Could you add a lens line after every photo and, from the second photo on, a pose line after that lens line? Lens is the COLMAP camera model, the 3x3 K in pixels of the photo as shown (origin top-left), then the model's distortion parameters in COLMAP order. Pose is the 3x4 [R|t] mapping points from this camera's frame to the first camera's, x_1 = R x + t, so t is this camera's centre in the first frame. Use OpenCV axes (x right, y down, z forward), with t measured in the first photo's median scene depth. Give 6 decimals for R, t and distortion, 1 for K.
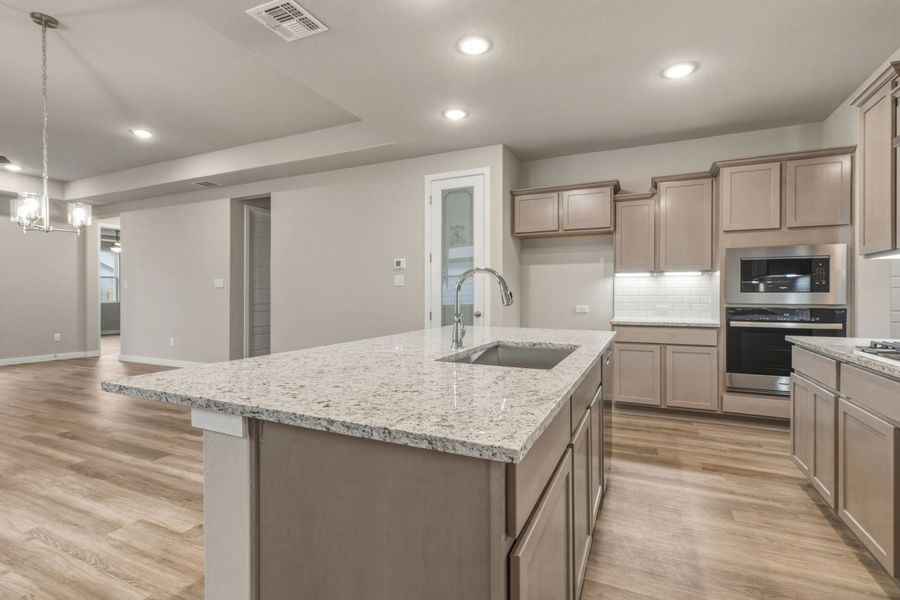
lens RADIAL K [[406.1, 0, 456.1], [0, 406.1, 297.5], [0, 0, 1]] dist [-0.000984, 0.002582]
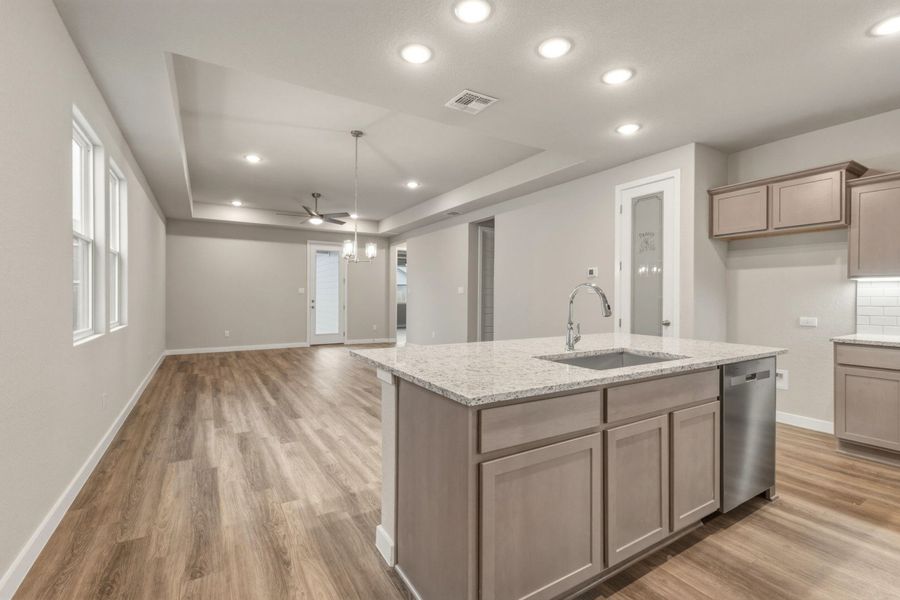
lens RADIAL K [[406.1, 0, 445.2], [0, 406.1, 297.4], [0, 0, 1]] dist [-0.000984, 0.002582]
pose [[0.812510, 0.001594, -0.582946, 0.214109], [-0.005372, 0.999974, -0.004753, -0.013695], [0.582923, 0.006994, 0.812497, -0.105666]]
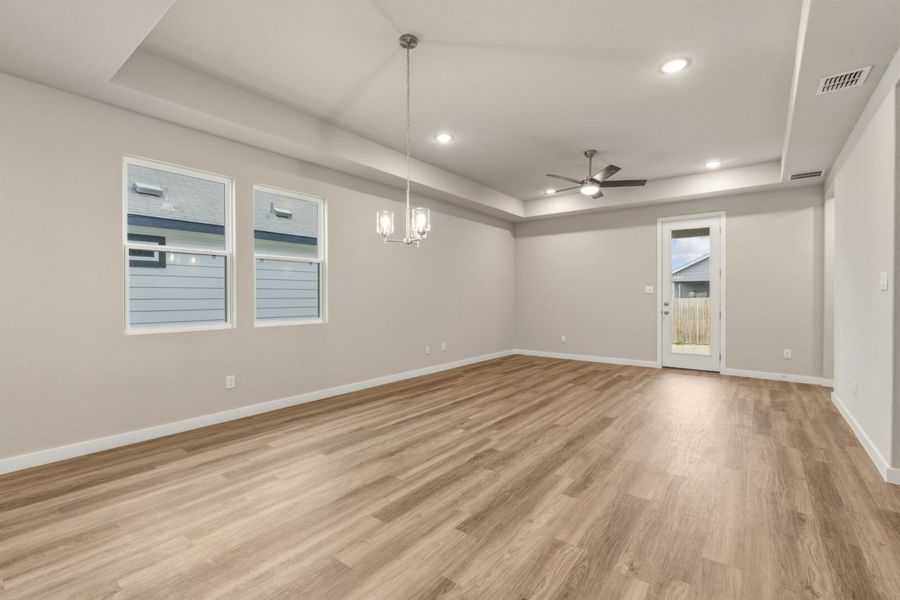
lens RADIAL K [[406.1, 0, 441.2], [0, 406.1, 299.9], [0, 0, 1]] dist [-0.000984, 0.002582]
pose [[-0.254582, 0.011196, -0.966986, 0.000909], [-0.009357, 0.999858, 0.014040, -0.036290], [0.967006, 0.012623, -0.254441, 1.141772]]
